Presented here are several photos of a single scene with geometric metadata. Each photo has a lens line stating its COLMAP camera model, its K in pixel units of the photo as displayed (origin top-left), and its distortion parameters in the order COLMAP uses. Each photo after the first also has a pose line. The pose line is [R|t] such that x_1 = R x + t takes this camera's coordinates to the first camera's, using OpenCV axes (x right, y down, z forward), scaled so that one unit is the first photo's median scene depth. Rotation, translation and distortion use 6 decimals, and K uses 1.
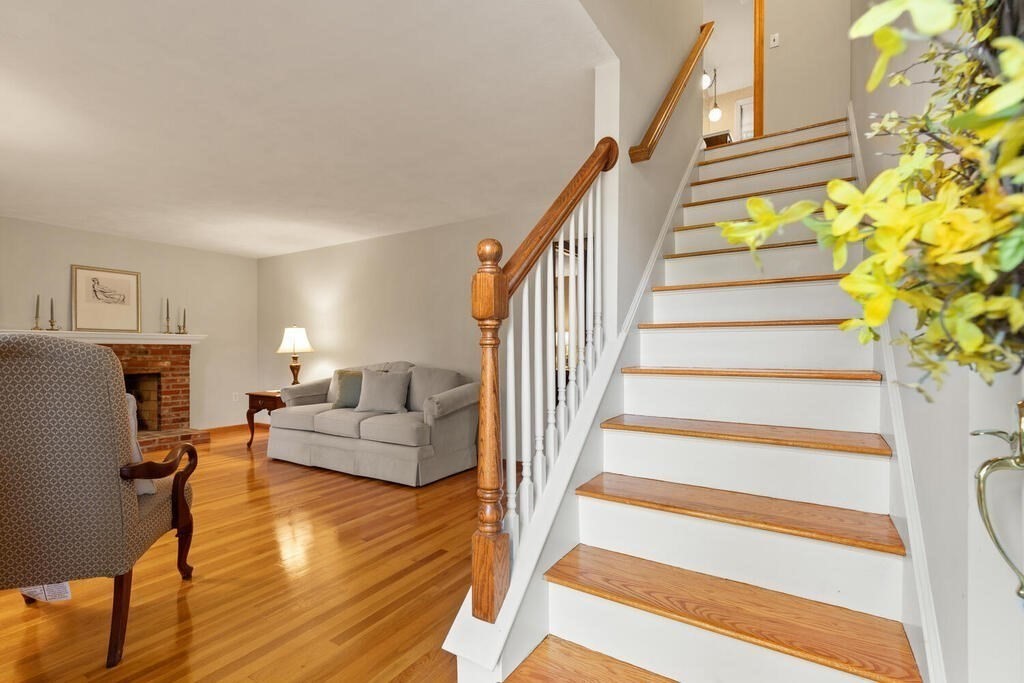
lens RADIAL K [[465.4, 0, 510.0], [0, 465.4, 346.3], [0, 0, 1]] dist [0.009050, -0.001866]
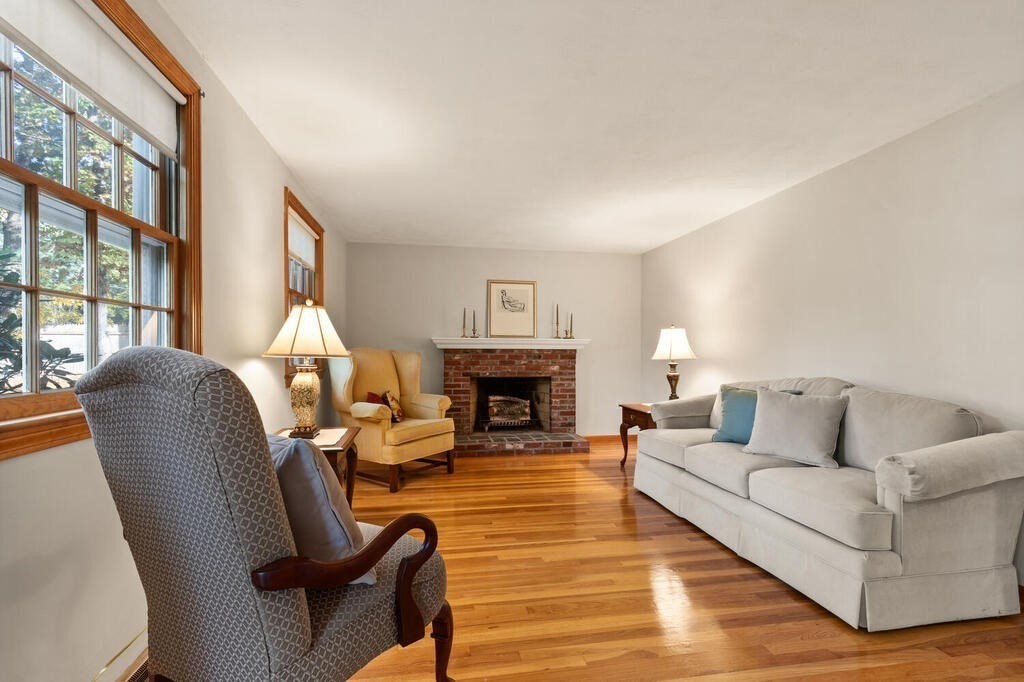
lens RADIAL K [[465.4, 0, 506.5], [0, 465.4, 349.4], [0, 0, 1]] dist [0.009050, -0.001866]
pose [[0.667624, 0.001219, -0.744498, -0.054281], [0.000922, 0.999997, 0.002464, -0.006645], [0.744498, -0.002332, 0.667620, 0.259779]]
